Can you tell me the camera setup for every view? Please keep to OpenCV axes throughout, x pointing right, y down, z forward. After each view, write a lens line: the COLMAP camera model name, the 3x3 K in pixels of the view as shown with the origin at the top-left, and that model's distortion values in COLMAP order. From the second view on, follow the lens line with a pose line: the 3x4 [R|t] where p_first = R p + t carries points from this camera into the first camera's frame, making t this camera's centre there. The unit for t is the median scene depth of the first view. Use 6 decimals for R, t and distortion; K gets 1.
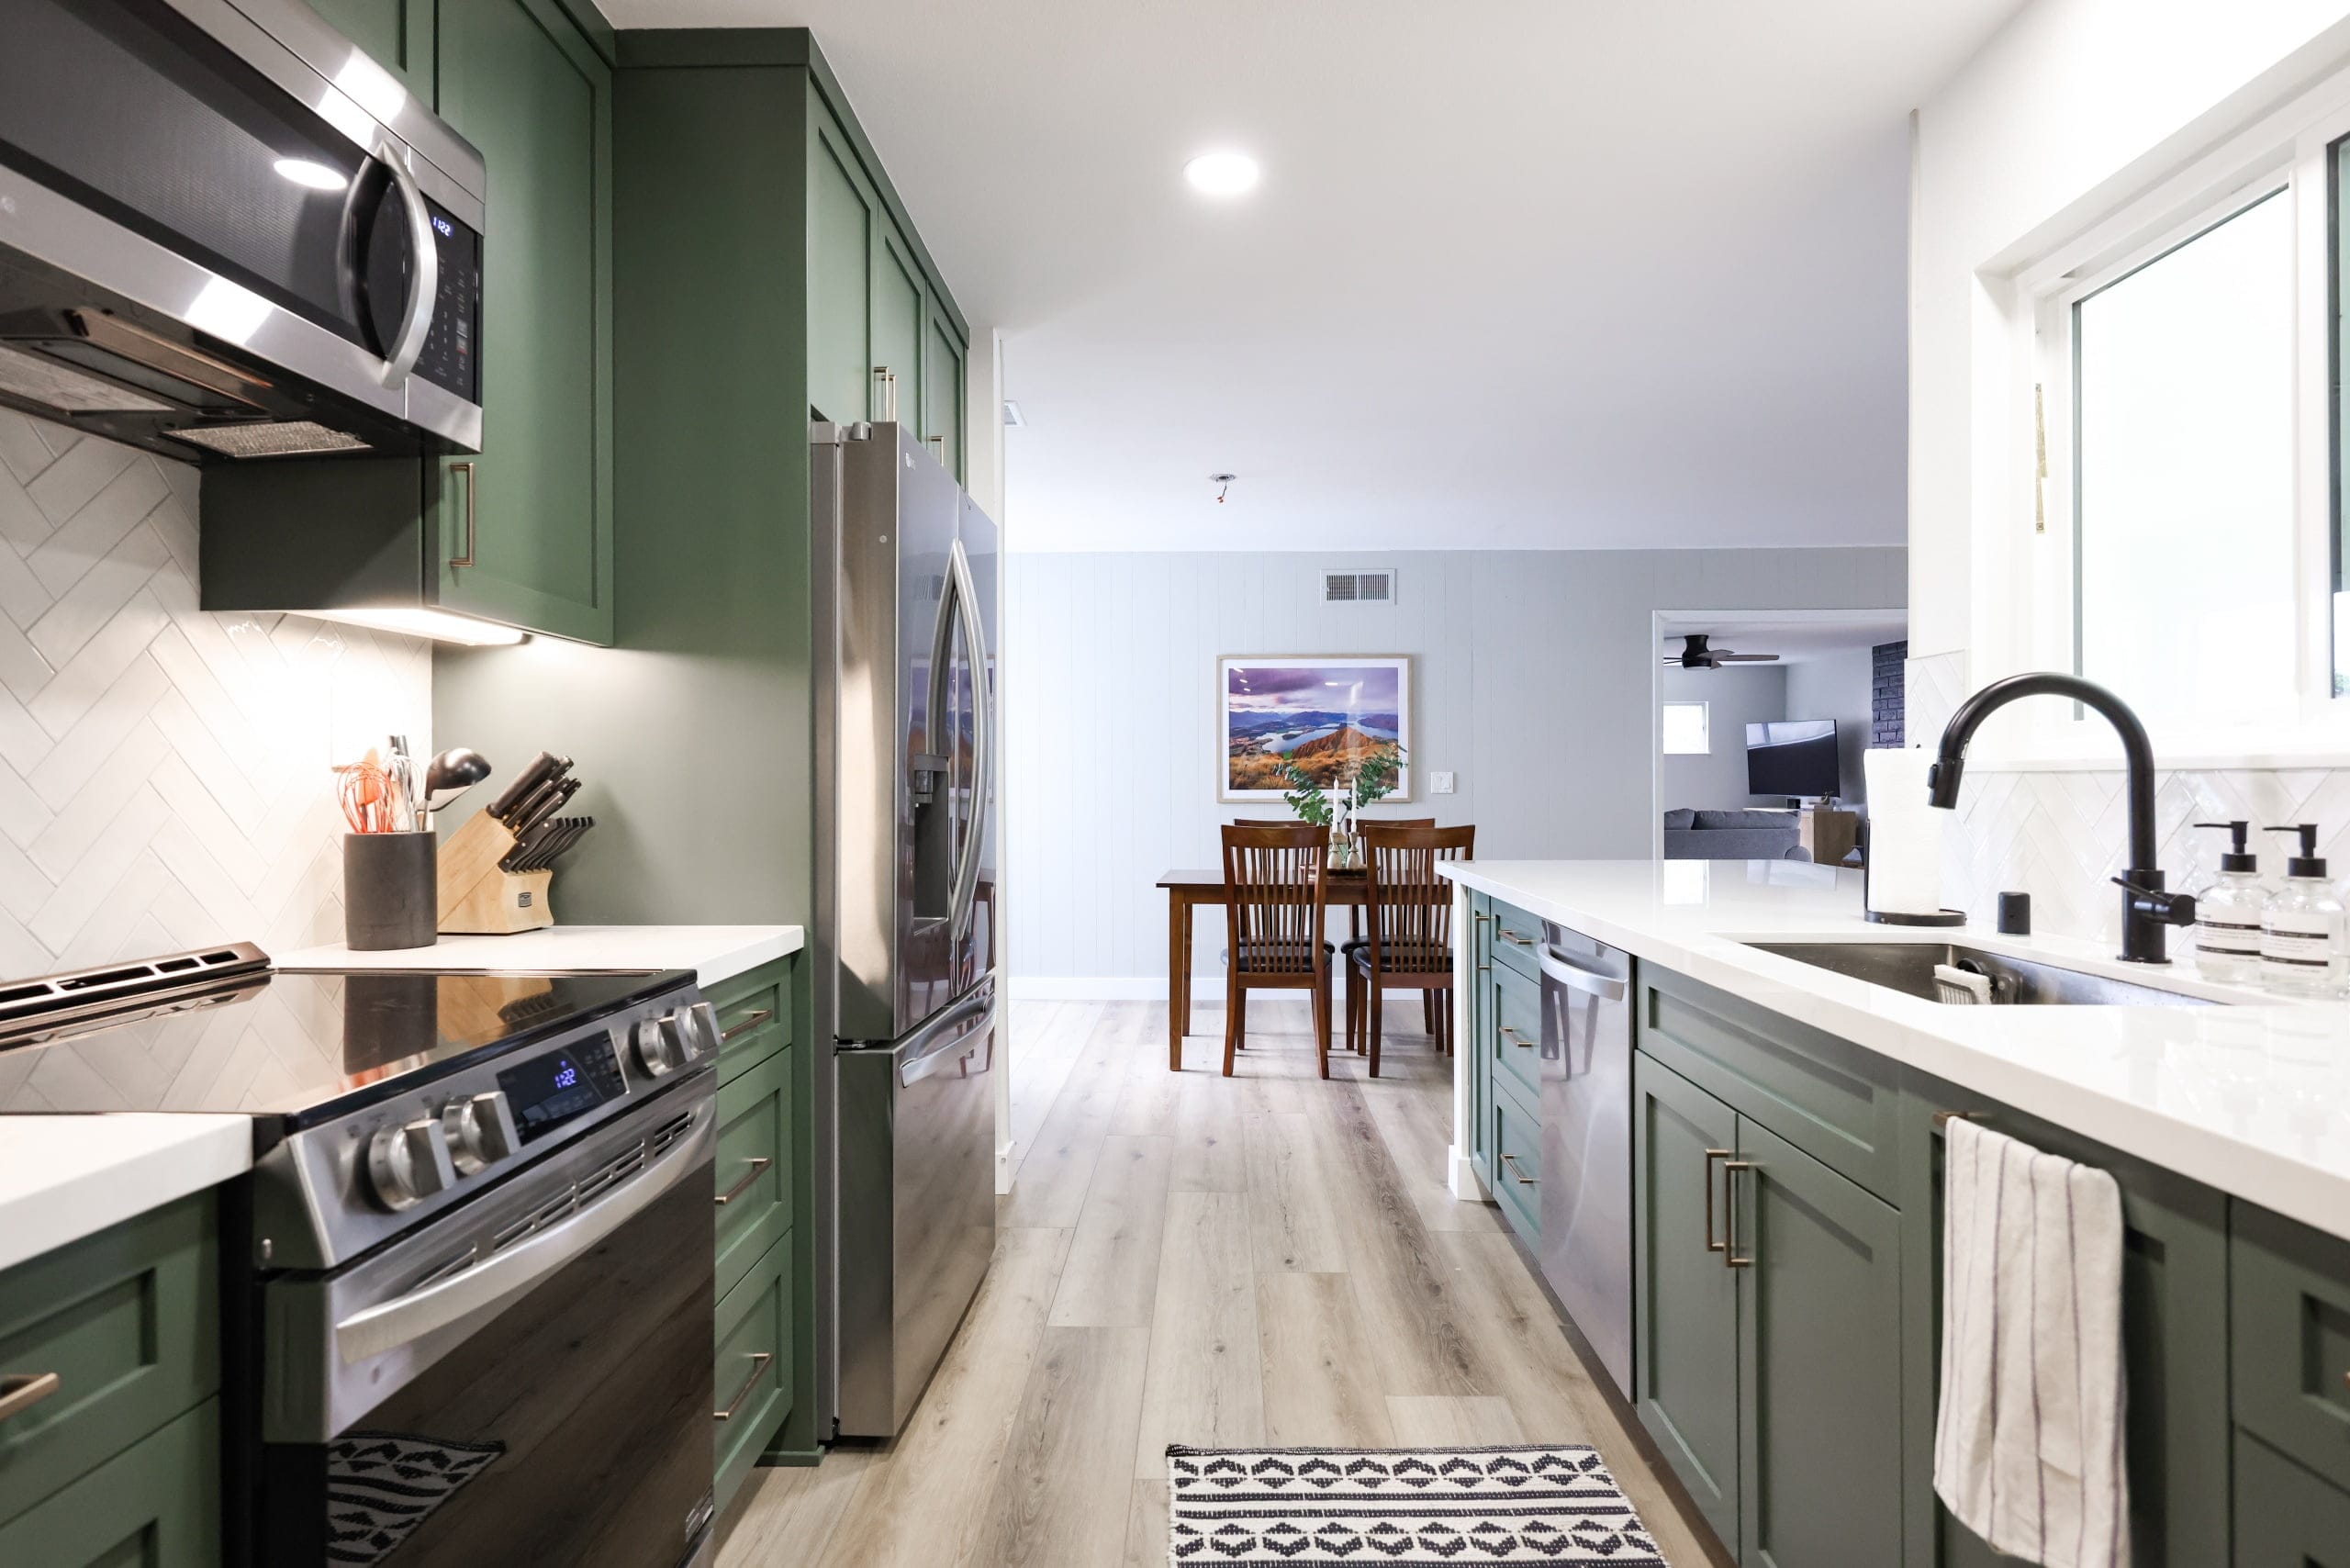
lens RADIAL K [[1302.9, 0, 1180.2], [0, 1302.9, 779.5], [0, 0, 1]] dist [0.002993, 0.001001]
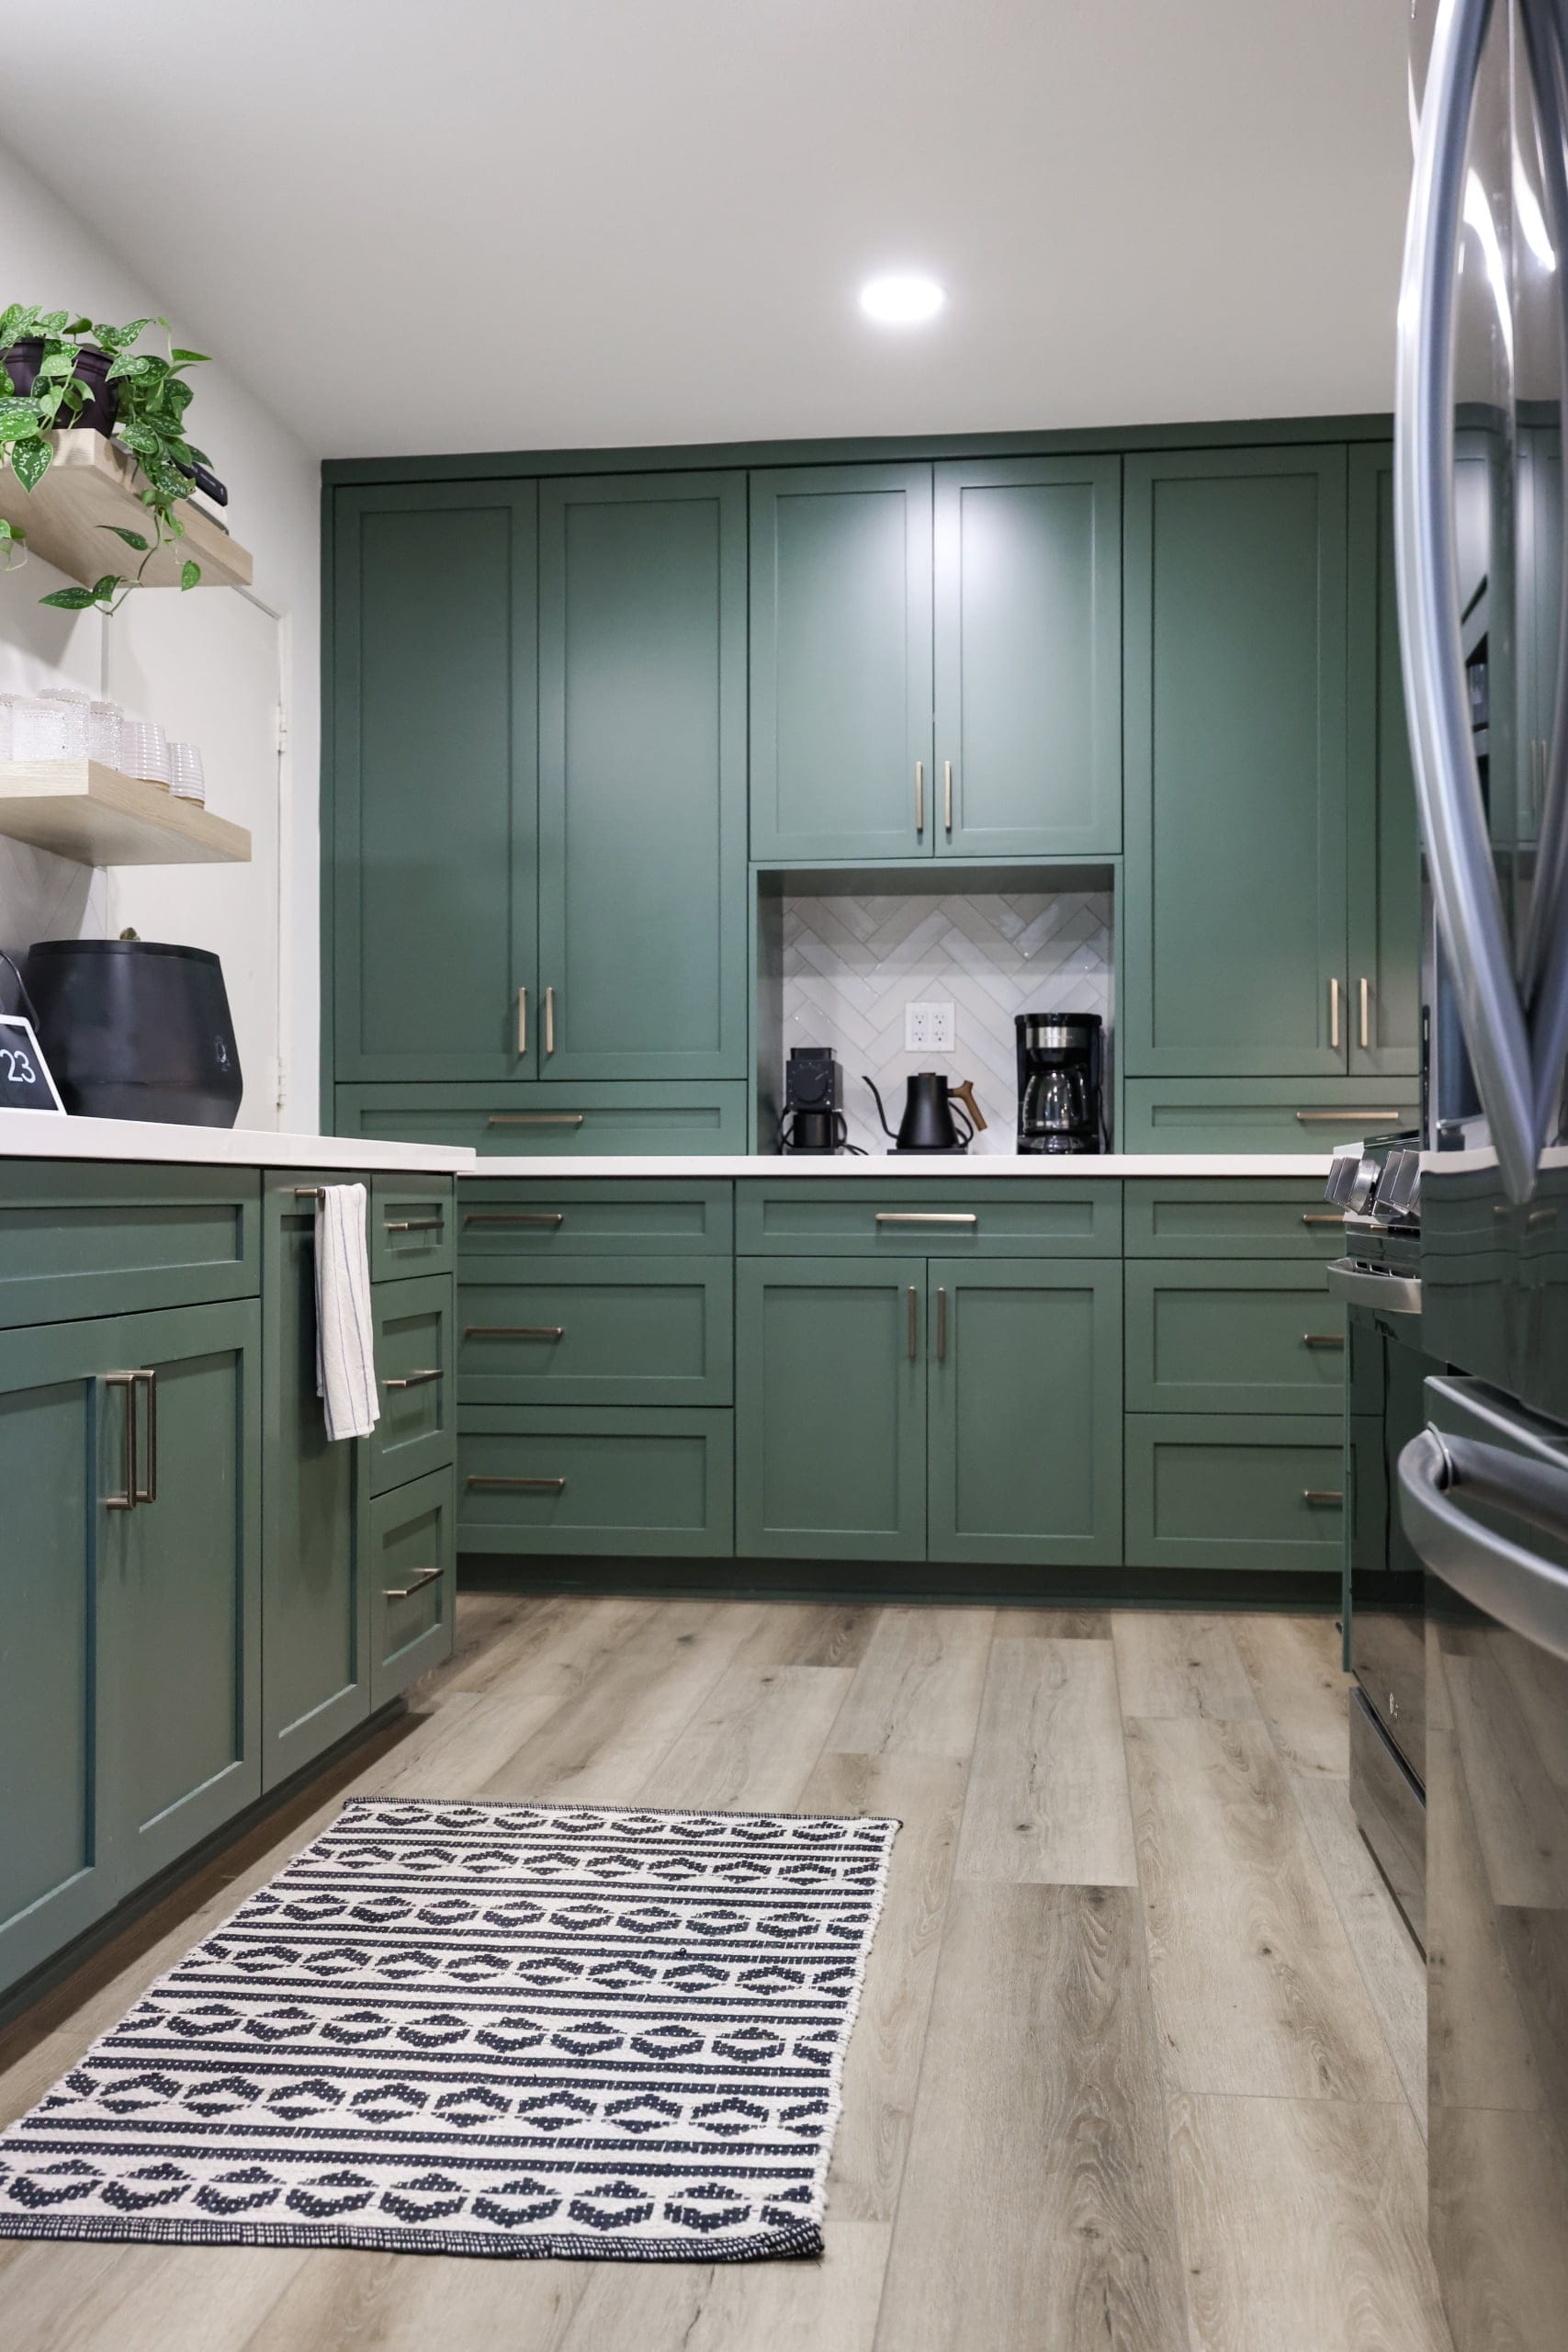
lens RADIAL K [[2212.6, 0, 774.6], [0, 2212.6, 1178.2], [0, 0, 1]] dist [-0.003023, 0.008835]
pose [[-0.994414, 0.002806, 0.105514, -0.086916], [0.001690, 0.999942, -0.010661, 0.164804], [-0.105537, -0.010423, -0.994361, 1.995306]]
